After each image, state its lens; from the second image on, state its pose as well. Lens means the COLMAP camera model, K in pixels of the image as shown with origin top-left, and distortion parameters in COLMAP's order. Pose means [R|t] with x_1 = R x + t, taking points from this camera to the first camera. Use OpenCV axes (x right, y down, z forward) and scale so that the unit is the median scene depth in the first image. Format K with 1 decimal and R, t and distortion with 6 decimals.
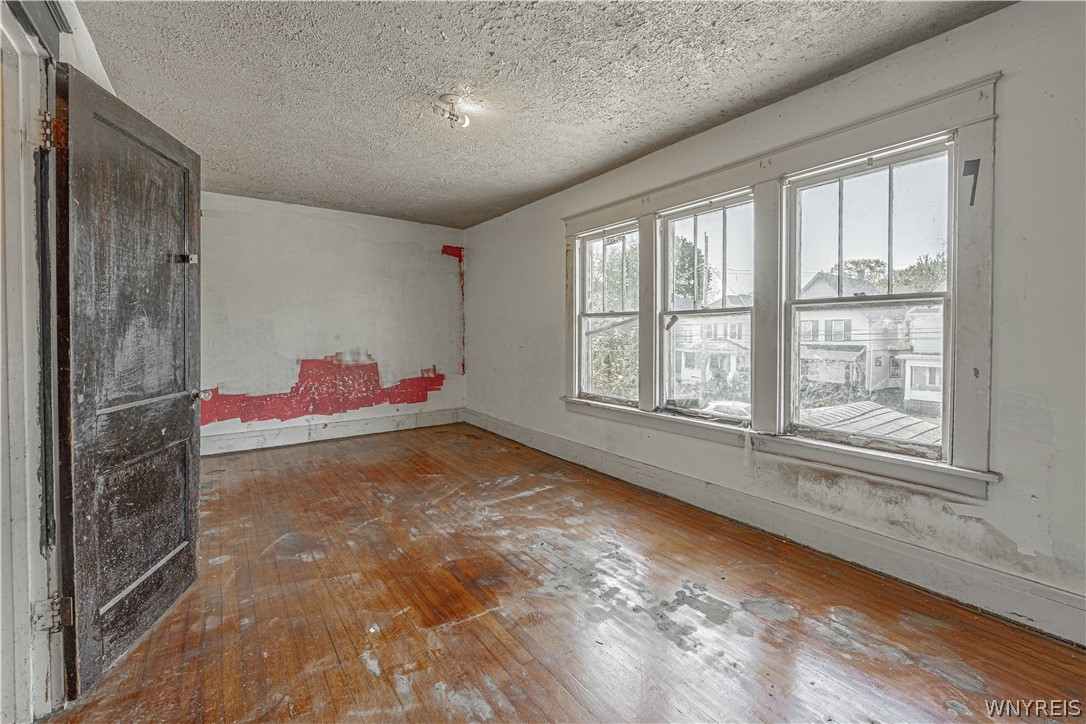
lens RADIAL K [[461.8, 0, 545.5], [0, 461.8, 340.3], [0, 0, 1]] dist [-0.000972, 0.000043]
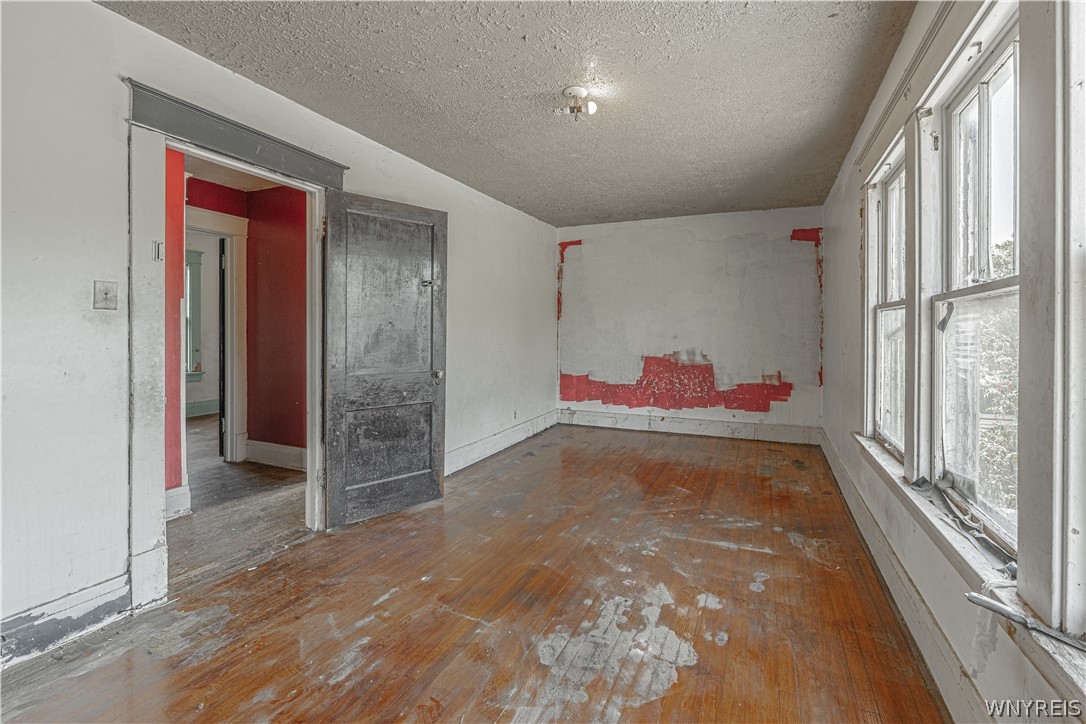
lens RADIAL K [[443.3, 0, 543.2], [0, 443.3, 333.2], [0, 0, 1]] dist [-0.004259, 0.000286]
pose [[0.522841, 0.007287, -0.852399, 0.354988], [-0.020724, 0.999777, -0.004165, -0.007054], [0.852178, 0.019843, 0.522875, 0.298562]]
